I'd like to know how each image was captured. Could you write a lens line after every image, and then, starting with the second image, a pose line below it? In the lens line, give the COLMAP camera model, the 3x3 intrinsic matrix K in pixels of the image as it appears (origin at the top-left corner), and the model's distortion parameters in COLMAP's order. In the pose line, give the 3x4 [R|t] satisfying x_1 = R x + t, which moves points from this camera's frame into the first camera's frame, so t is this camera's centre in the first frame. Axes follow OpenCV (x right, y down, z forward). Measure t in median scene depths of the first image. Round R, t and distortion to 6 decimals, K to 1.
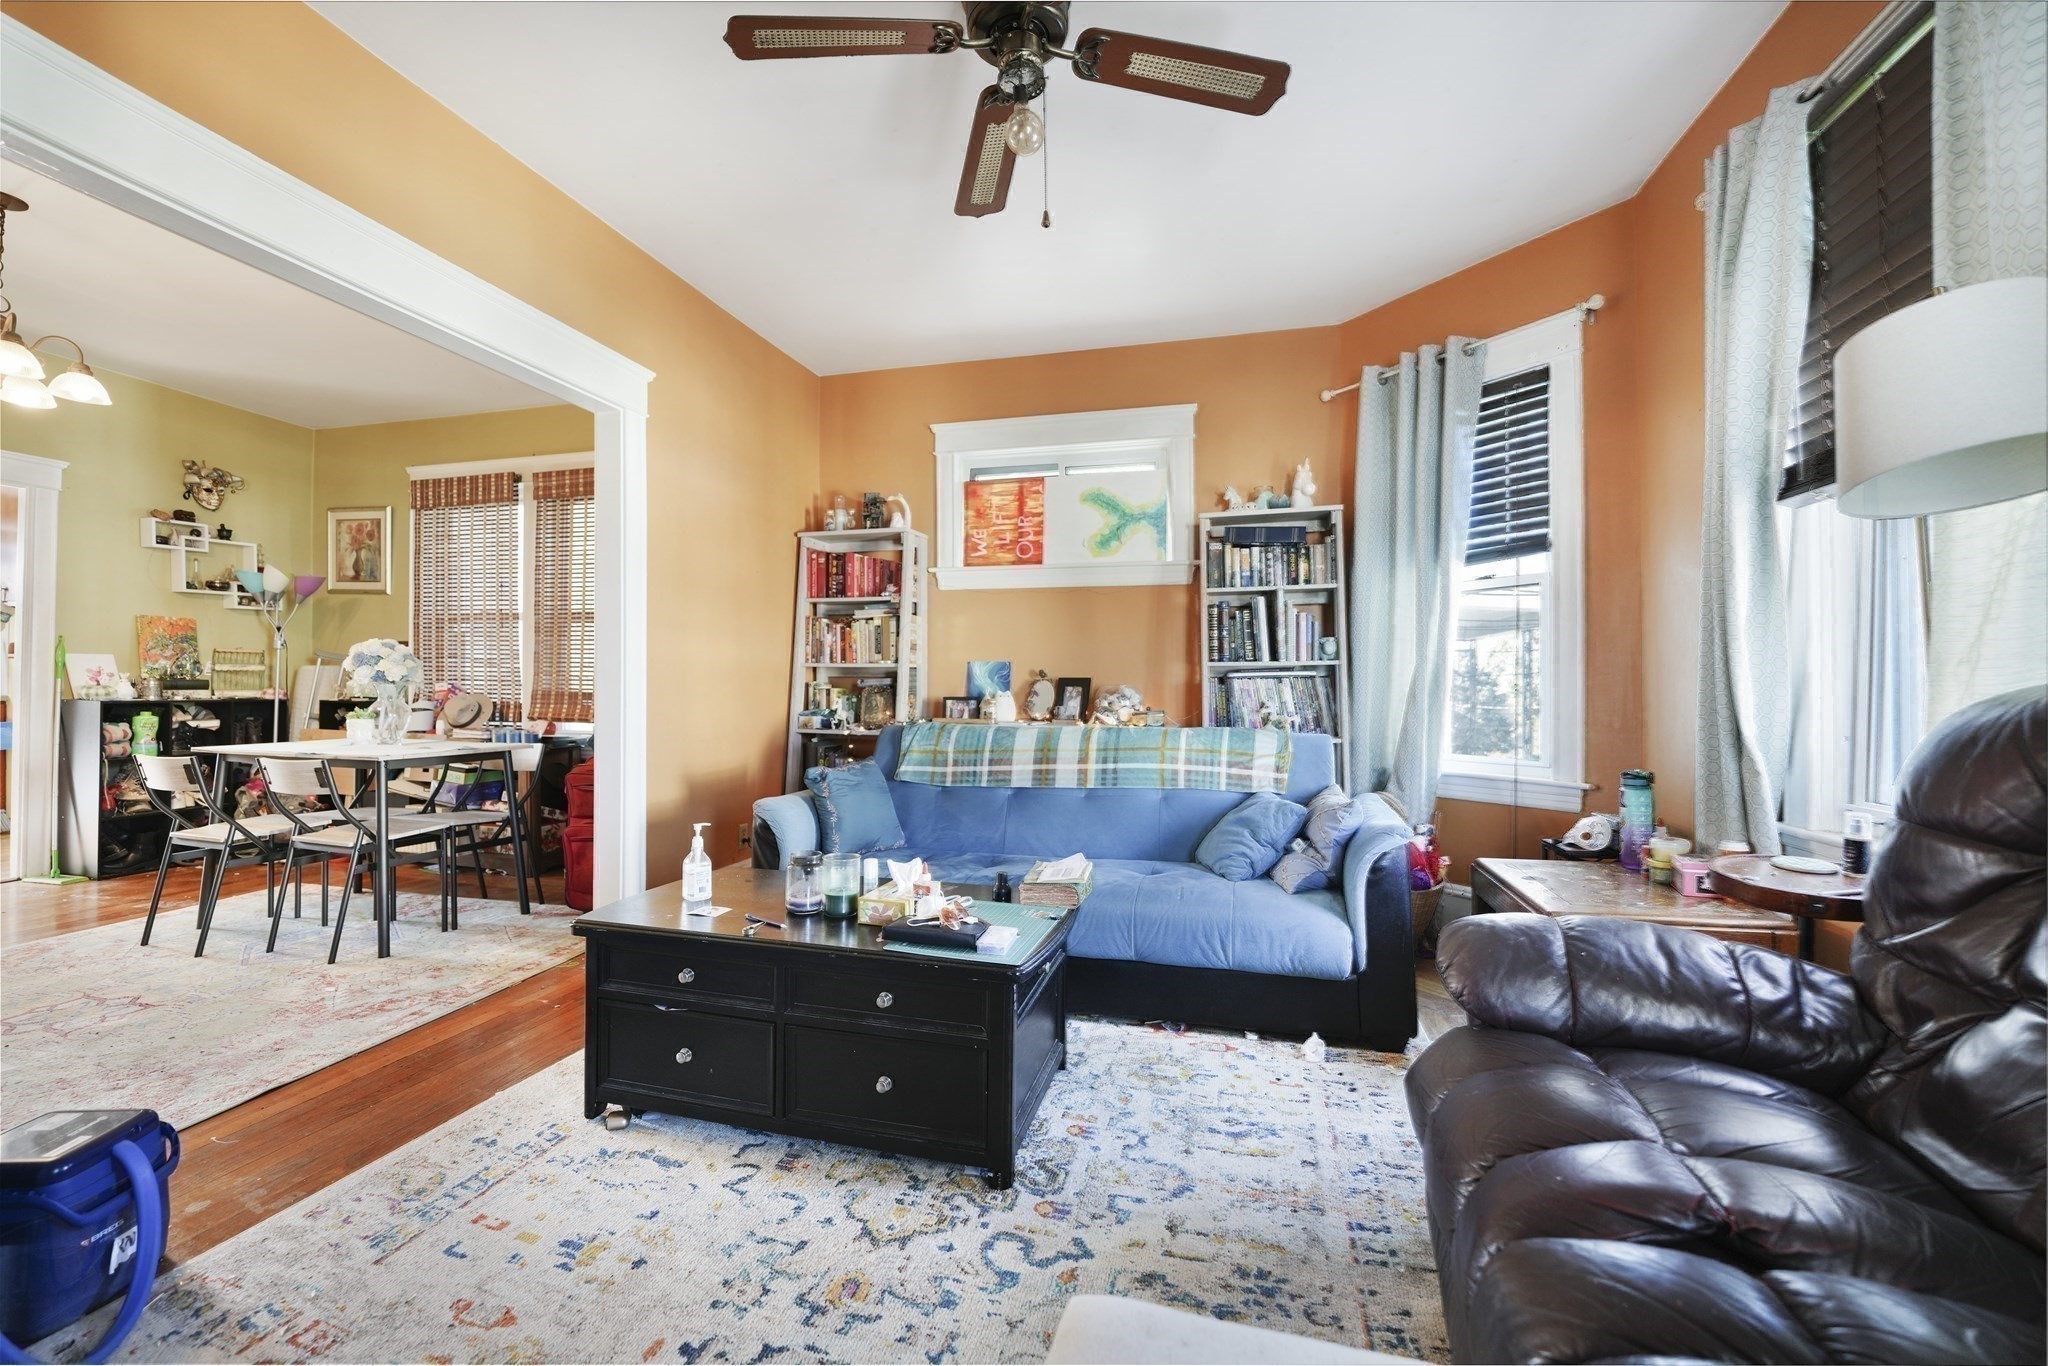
lens RADIAL K [[844.8, 0, 1030.3], [0, 844.8, 686.9], [0, 0, 1]] dist [-0.029265, 0.001509]
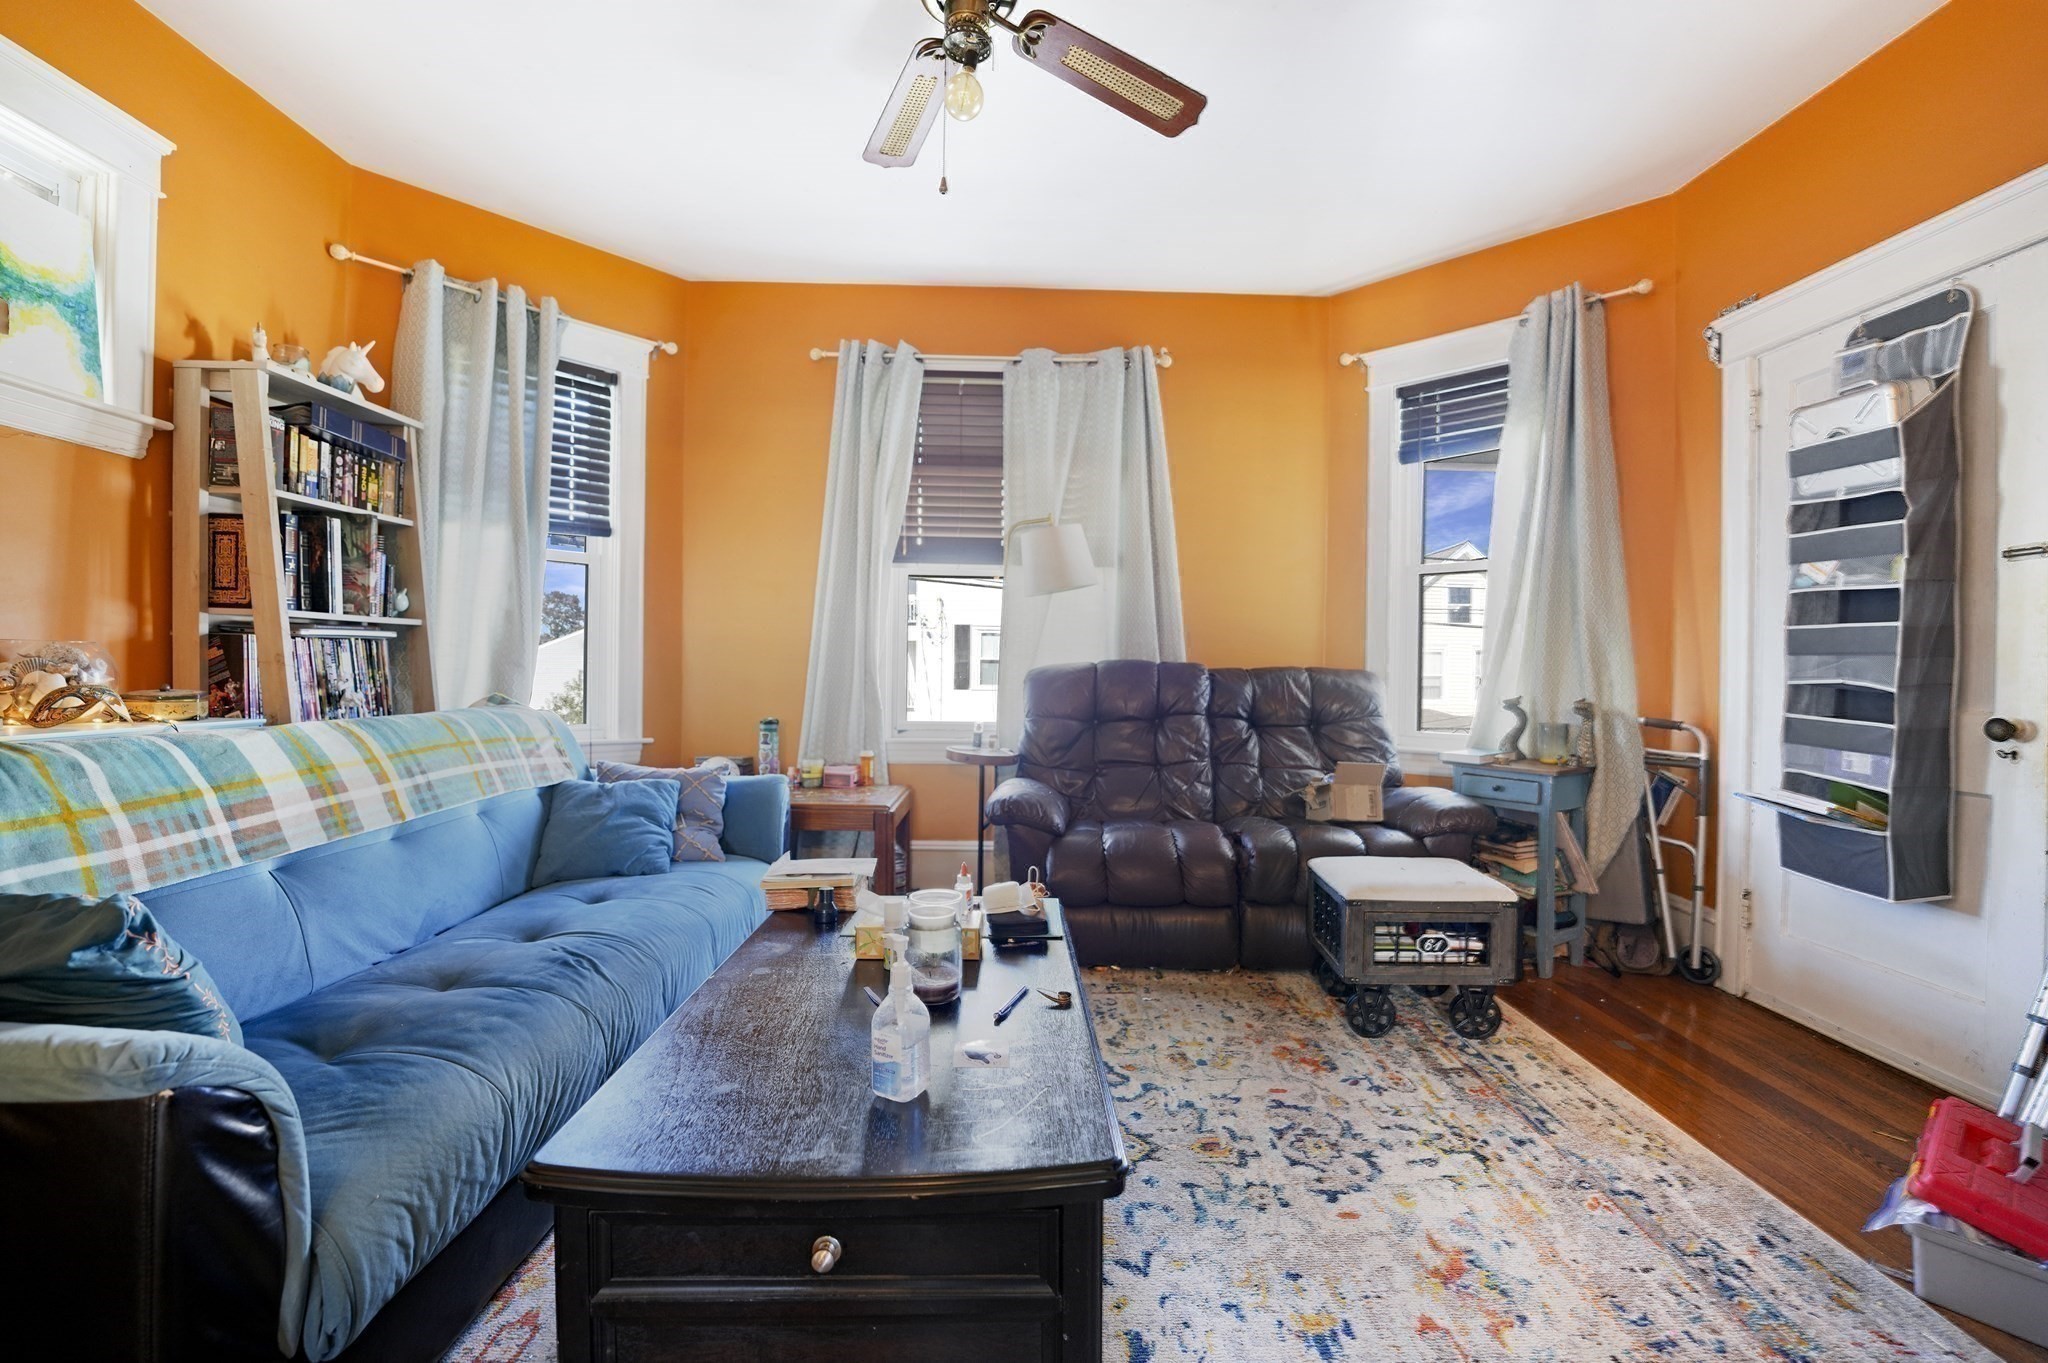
lens RADIAL K [[844.8, 0, 1037.8], [0, 844.8, 678.6], [0, 0, 1]] dist [-0.029265, 0.001509]
pose [[-0.287370, -0.015001, 0.957702, -0.419154], [-0.017230, 0.999797, 0.010490, 0.004294], [-0.957665, -0.013486, -0.287570, 0.509383]]
